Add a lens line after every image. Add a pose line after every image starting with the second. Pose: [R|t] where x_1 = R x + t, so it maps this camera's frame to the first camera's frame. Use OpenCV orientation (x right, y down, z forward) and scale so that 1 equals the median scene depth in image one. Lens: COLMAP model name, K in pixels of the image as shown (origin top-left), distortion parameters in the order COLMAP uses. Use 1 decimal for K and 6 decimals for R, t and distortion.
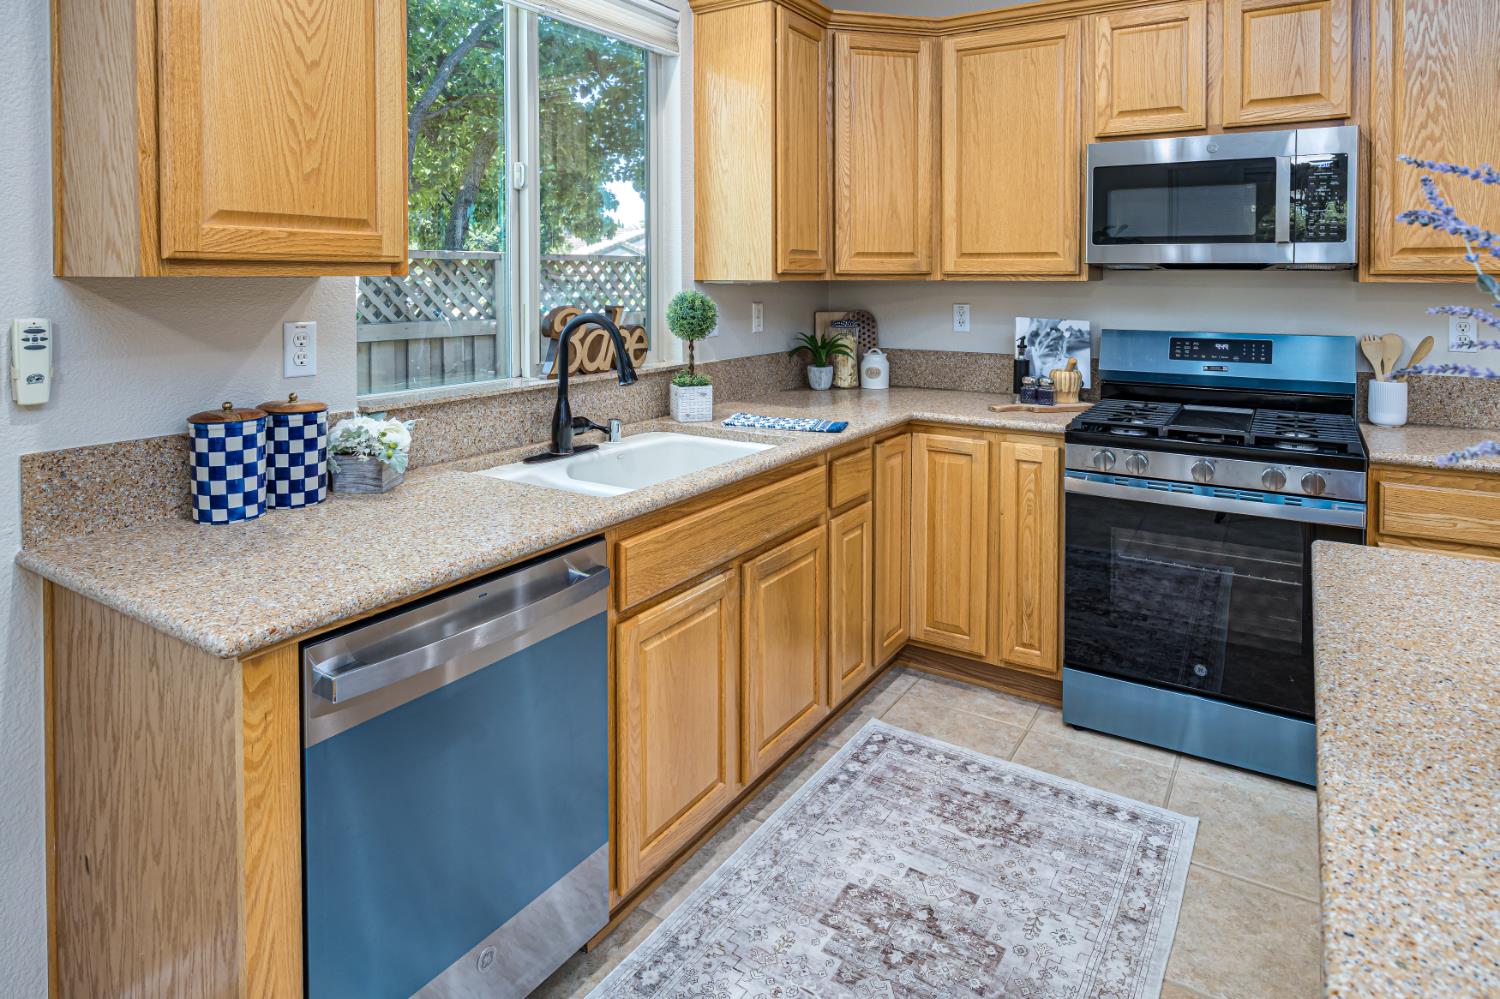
lens RADIAL K [[874.7, 0, 752.6], [0, 874.7, 287.6], [0, 0, 1]] dist [-0.000337, -0.001544]
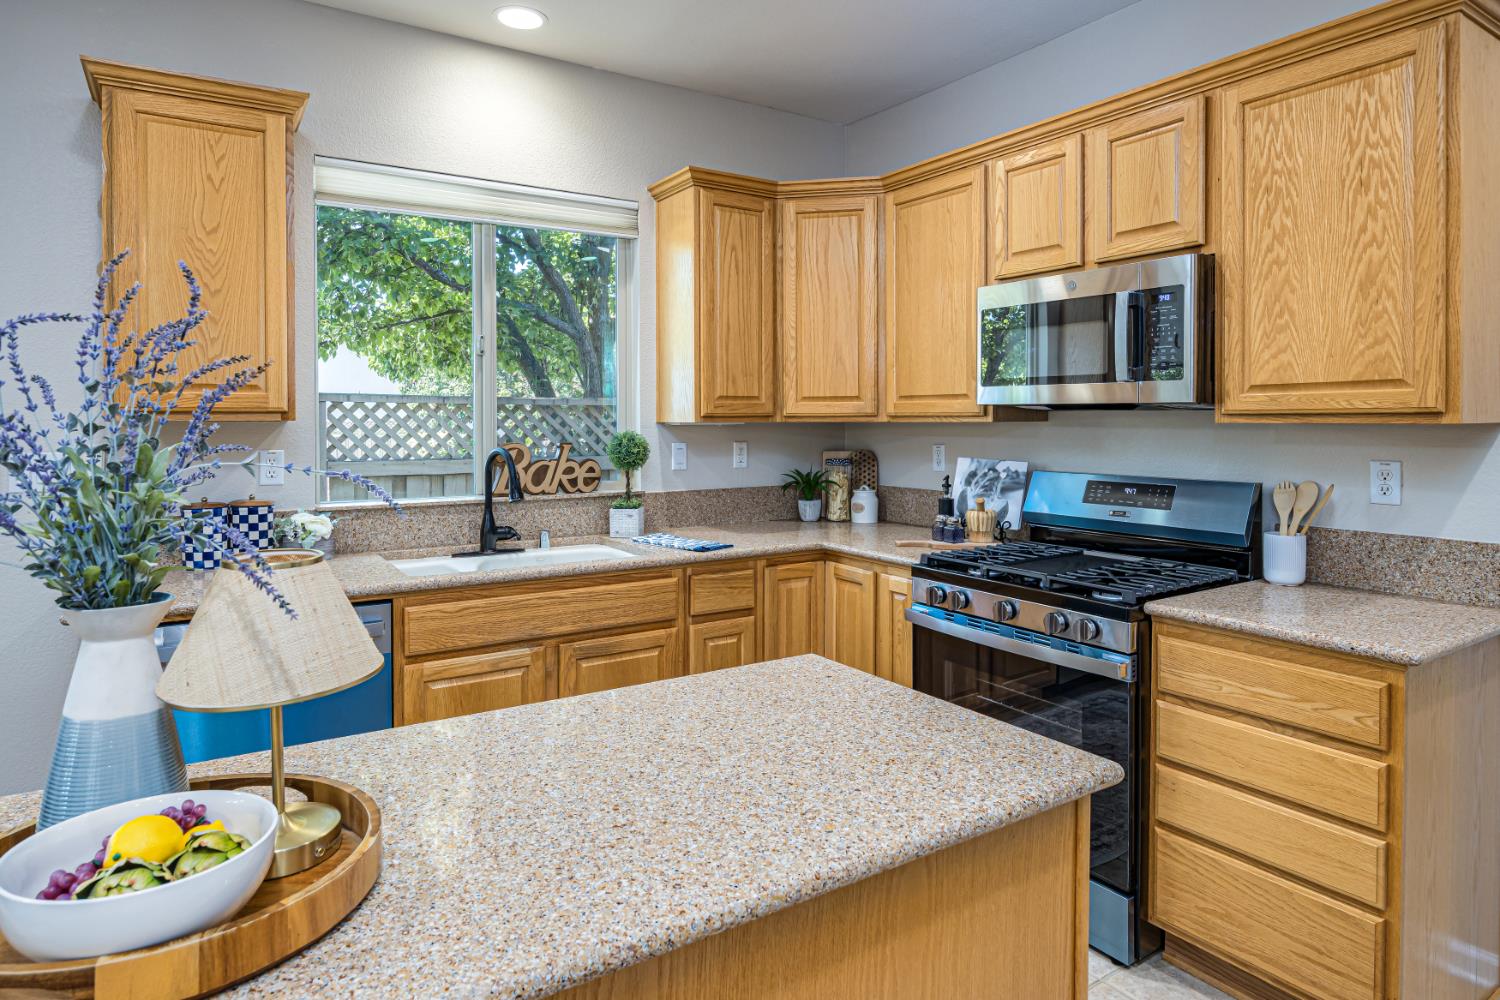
lens RADIAL K [[857.4, 0, 745.2], [0, 857.4, 421.0], [0, 0, 1]] dist [-0.002458, -0.000241]
pose [[0.907767, -0.002992, -0.419464, 0.586901], [-0.000488, 0.999966, -0.008188, -0.000691], [0.419475, 0.007638, 0.907735, -0.020818]]
